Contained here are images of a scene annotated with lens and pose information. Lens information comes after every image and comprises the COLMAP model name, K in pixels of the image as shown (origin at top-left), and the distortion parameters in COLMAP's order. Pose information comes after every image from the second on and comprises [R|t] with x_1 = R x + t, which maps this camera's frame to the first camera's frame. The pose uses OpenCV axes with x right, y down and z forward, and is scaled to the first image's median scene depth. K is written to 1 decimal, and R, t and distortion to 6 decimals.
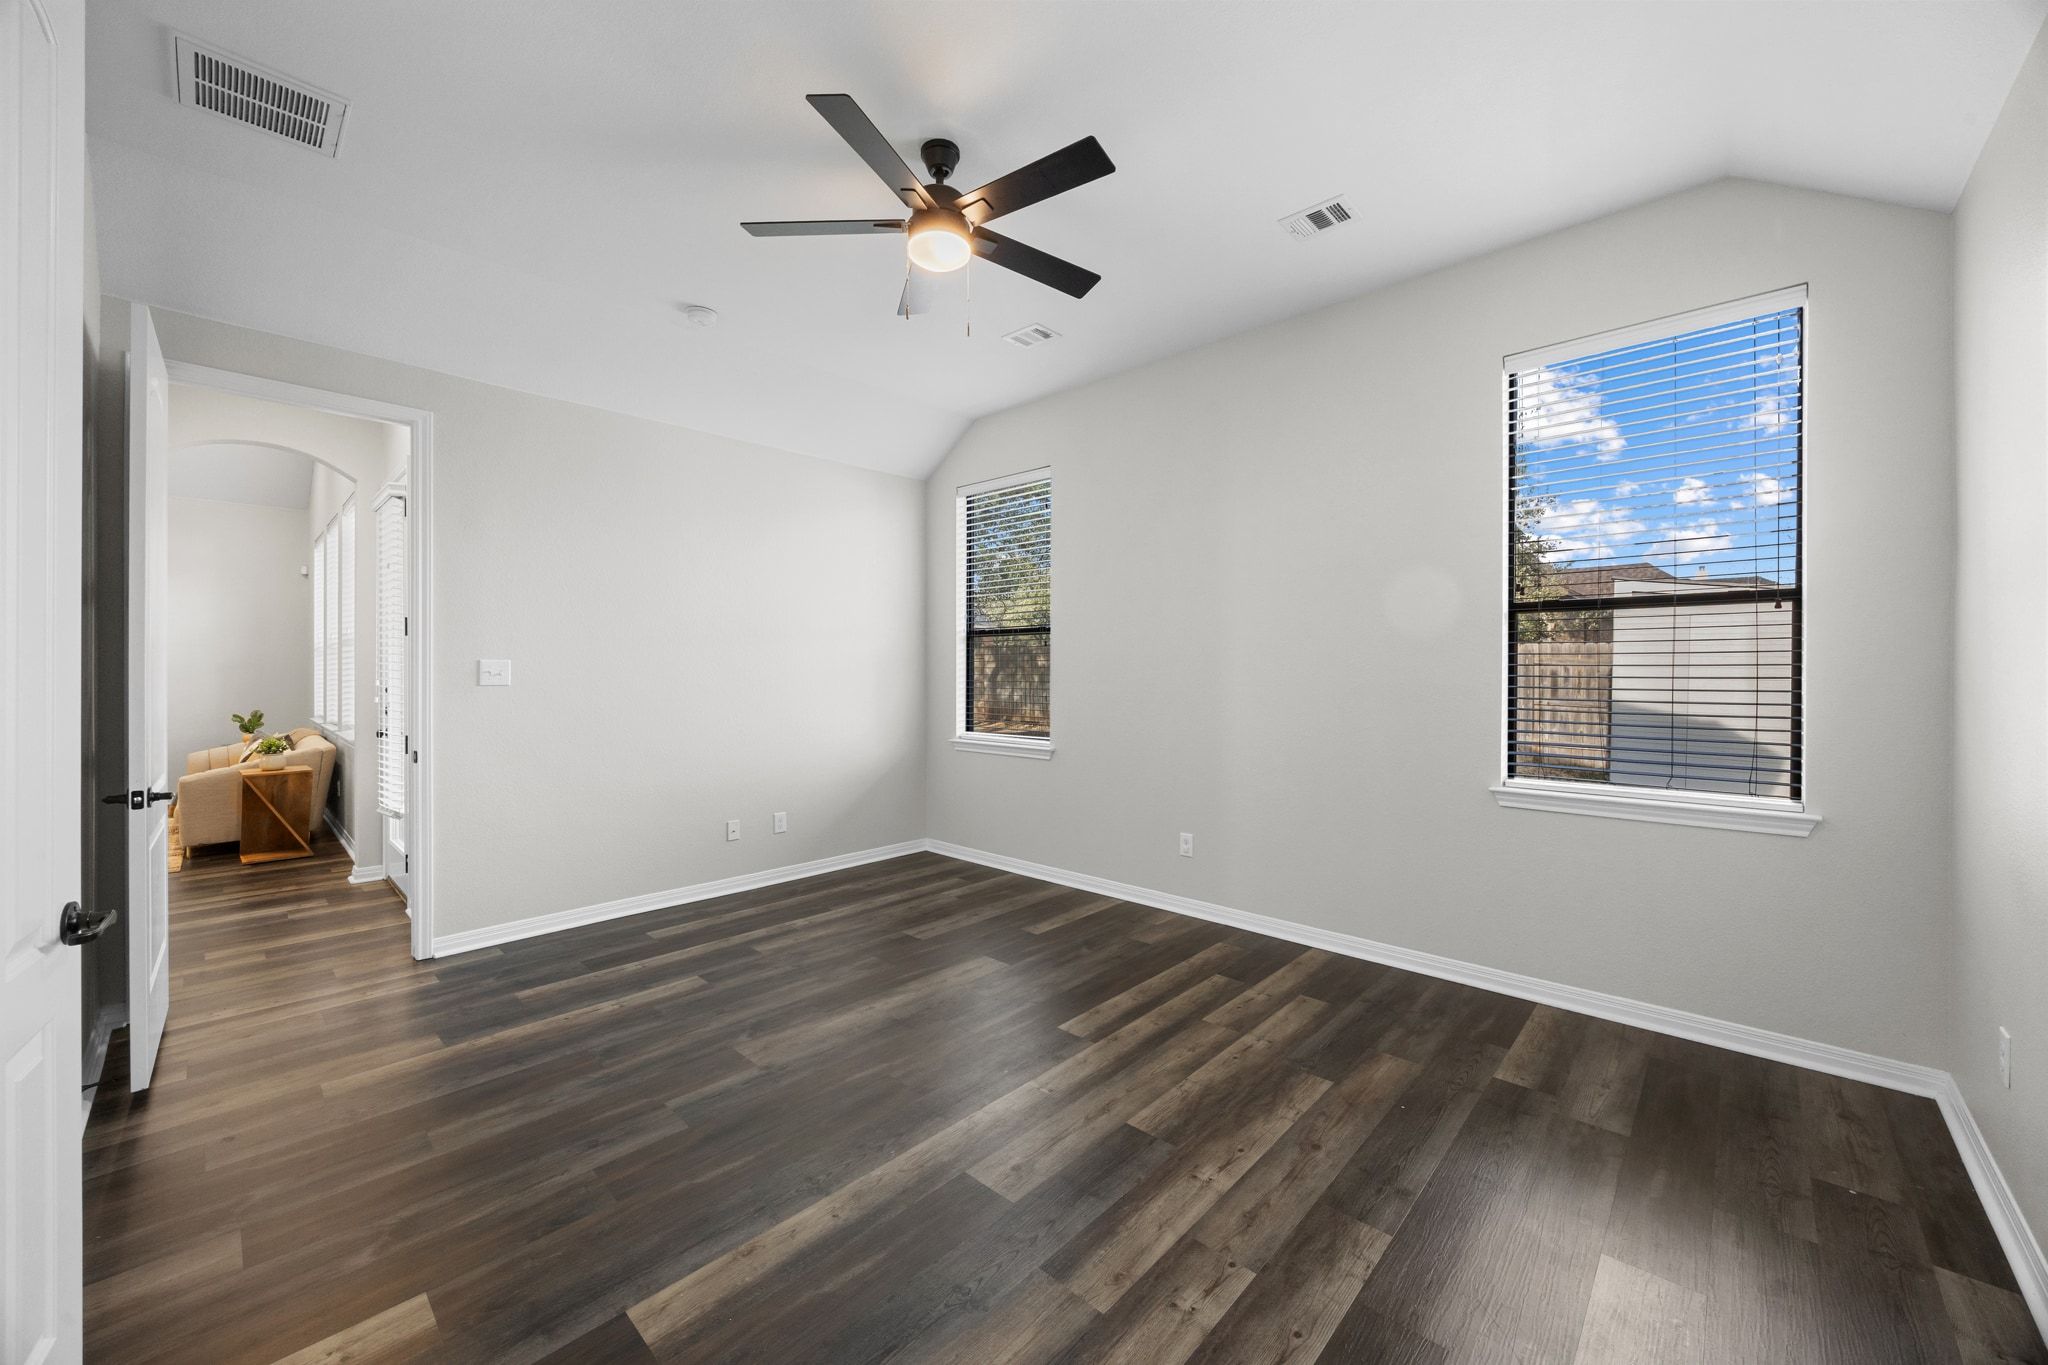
lens RADIAL K [[770.5, 0, 1019.3], [0, 770.5, 674.9], [0, 0, 1]] dist [-0.005942, 0.000498]
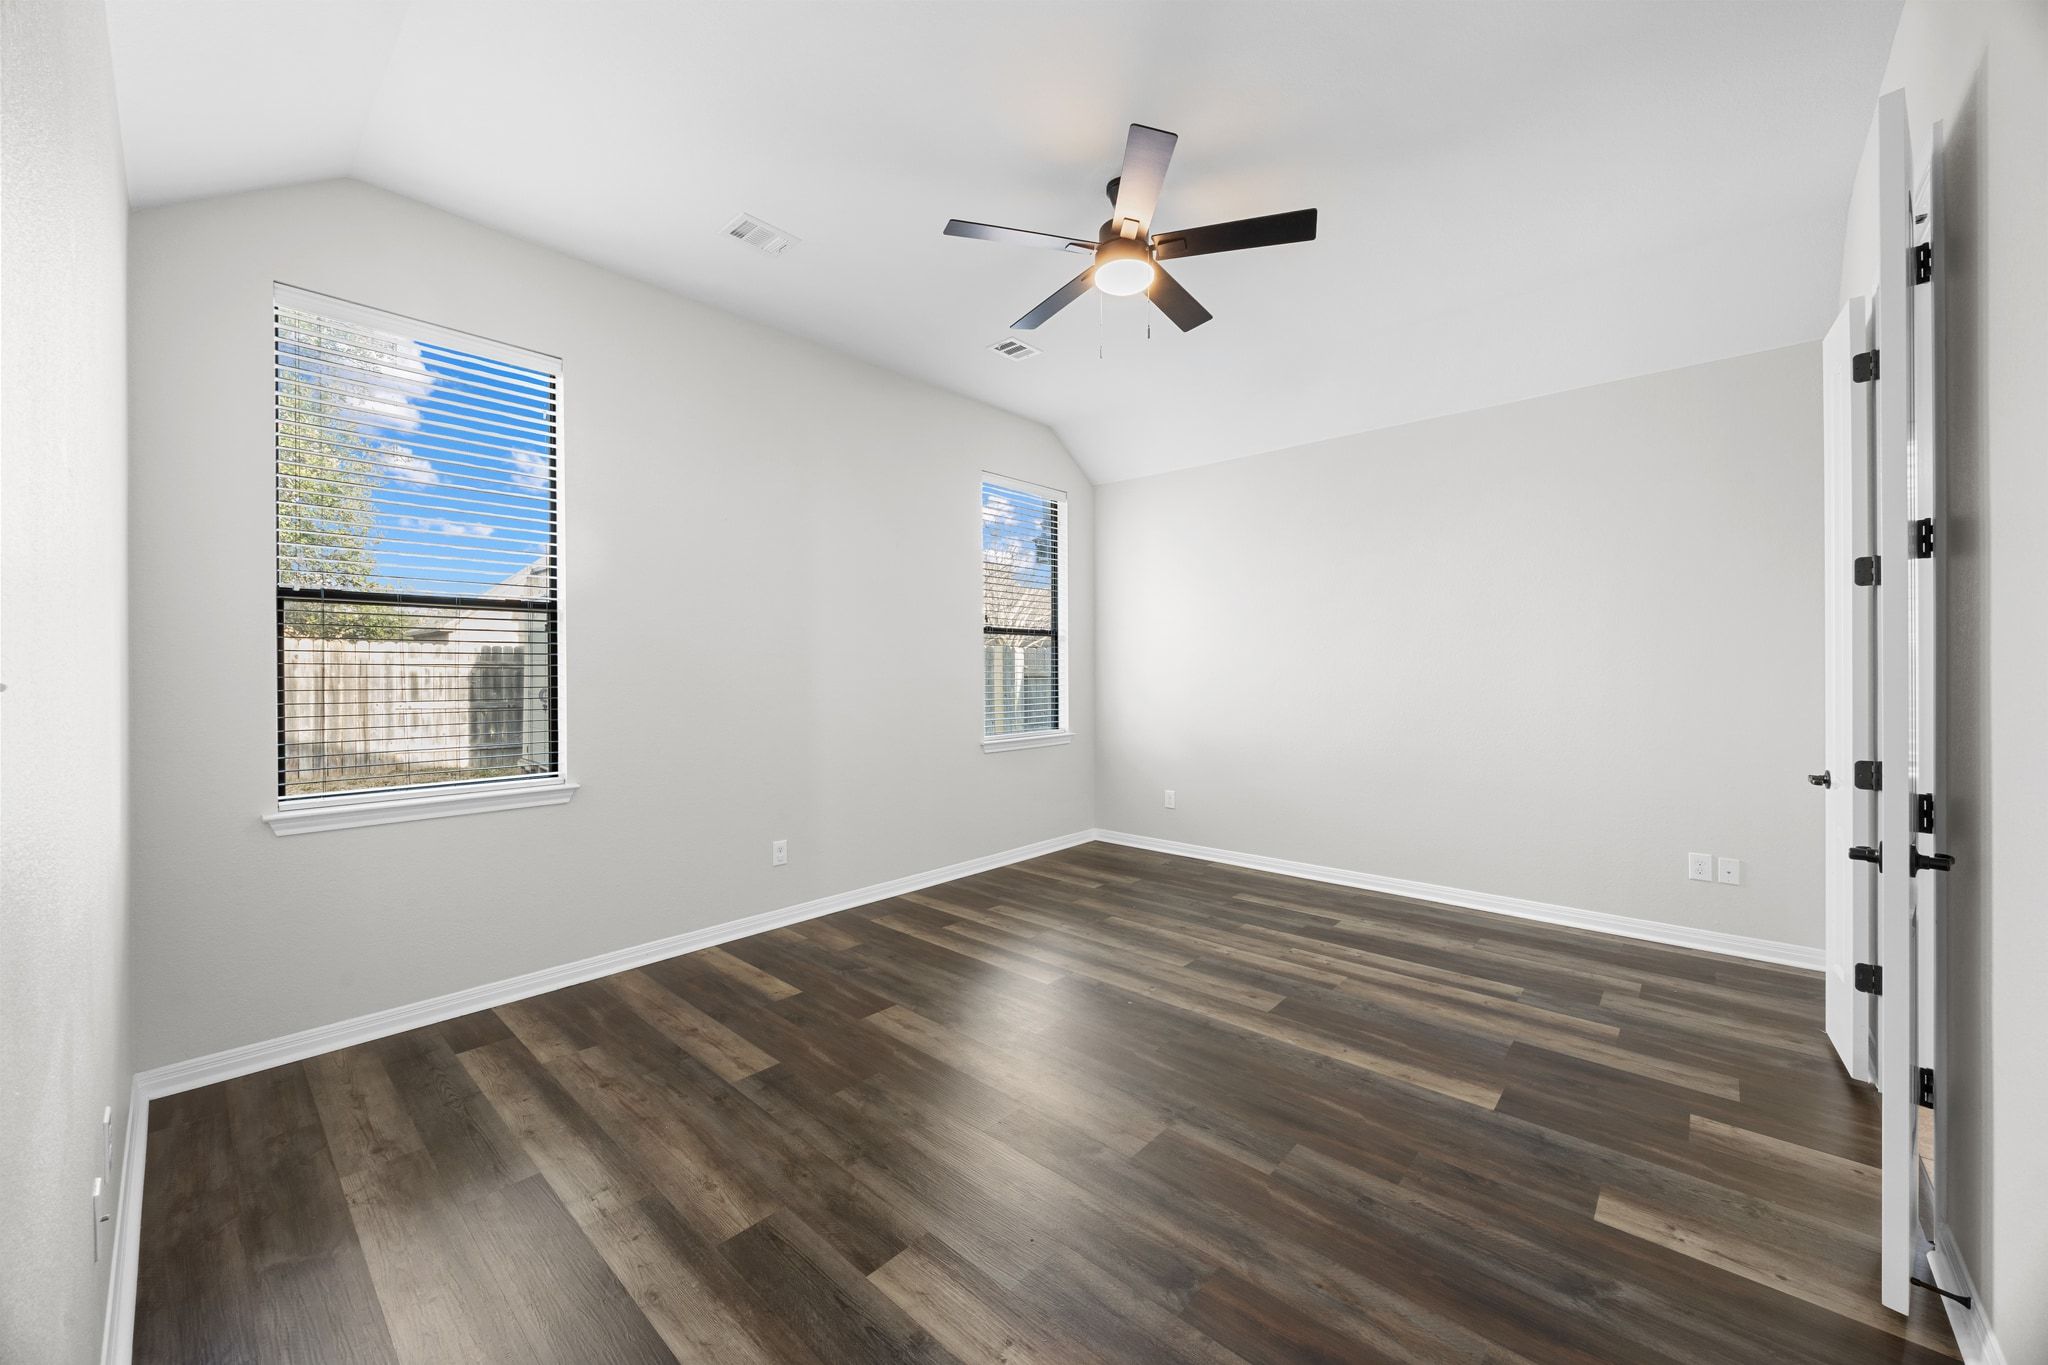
lens RADIAL K [[770.5, 0, 1019.3], [0, 770.5, 674.9], [0, 0, 1]] dist [-0.005942, 0.000498]
pose [[-0.022136, -0.005788, 0.999738, -0.940329], [0.008469, 0.999946, 0.005977, -0.000719], [-0.999719, 0.008599, -0.022086, 0.933227]]
